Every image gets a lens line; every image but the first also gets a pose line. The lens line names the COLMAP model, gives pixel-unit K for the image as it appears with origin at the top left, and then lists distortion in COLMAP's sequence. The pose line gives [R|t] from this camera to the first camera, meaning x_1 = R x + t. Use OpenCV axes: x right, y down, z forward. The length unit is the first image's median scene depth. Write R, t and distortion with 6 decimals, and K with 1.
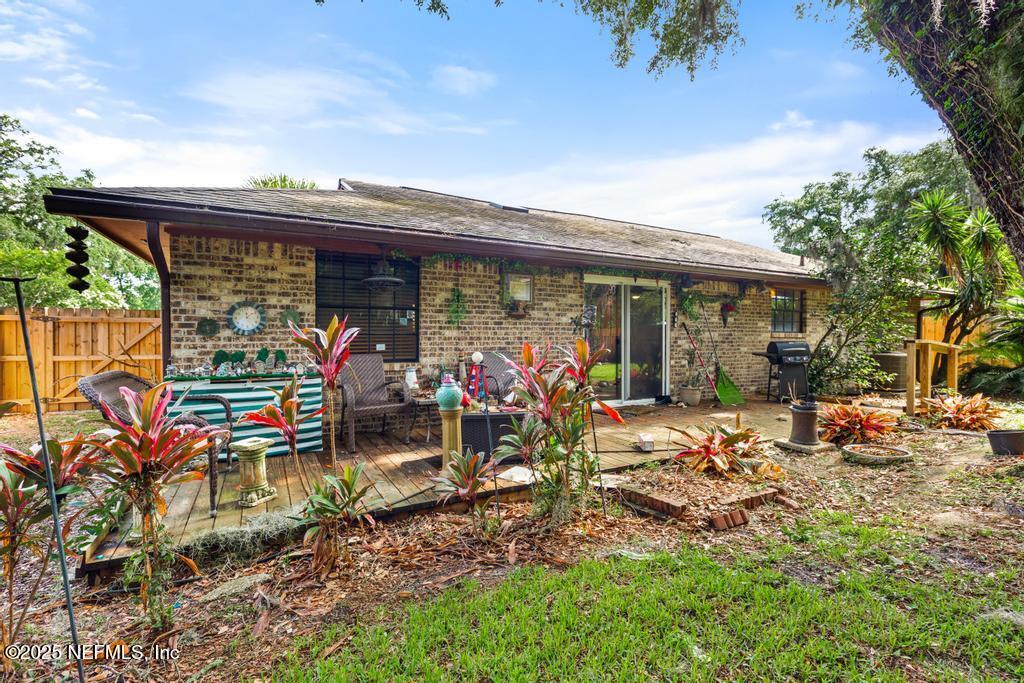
lens RADIAL K [[458.1, 0, 512.0], [0, 458.1, 341.5], [0, 0, 1]] dist [0.000787, -0.000024]
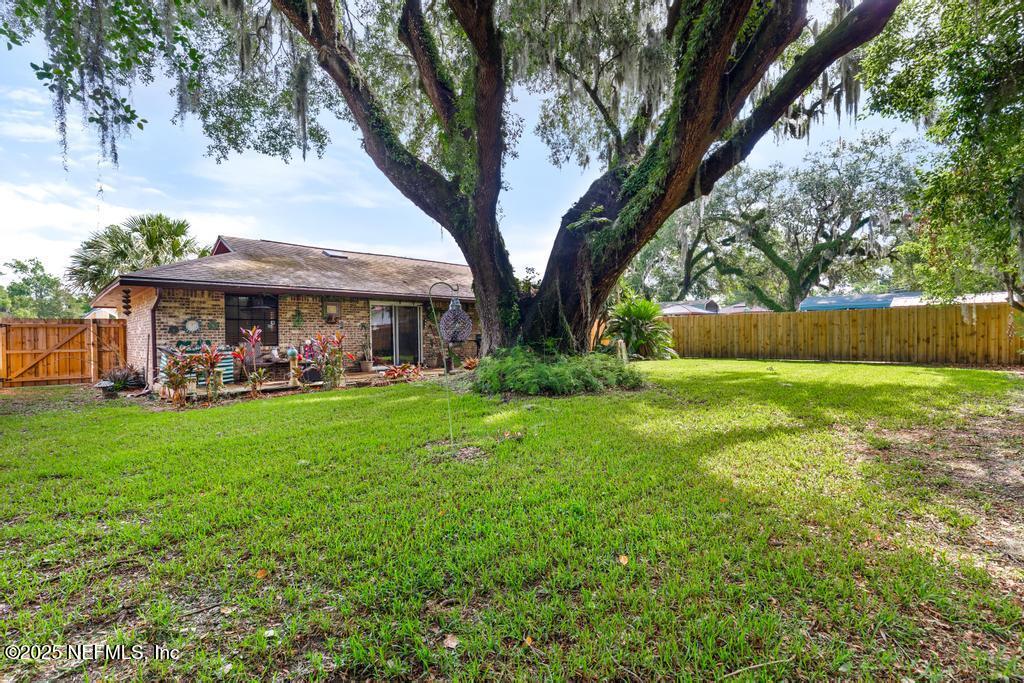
lens RADIAL K [[458.1, 0, 512.0], [0, 458.1, 341.5], [0, 0, 1]] dist [0.000787, -0.000024]
pose [[0.957968, -0.017663, 0.286332, 0.220903], [0.017096, 0.999844, 0.004479, 0.035724], [-0.286366, 0.000605, 0.958120, -1.321724]]
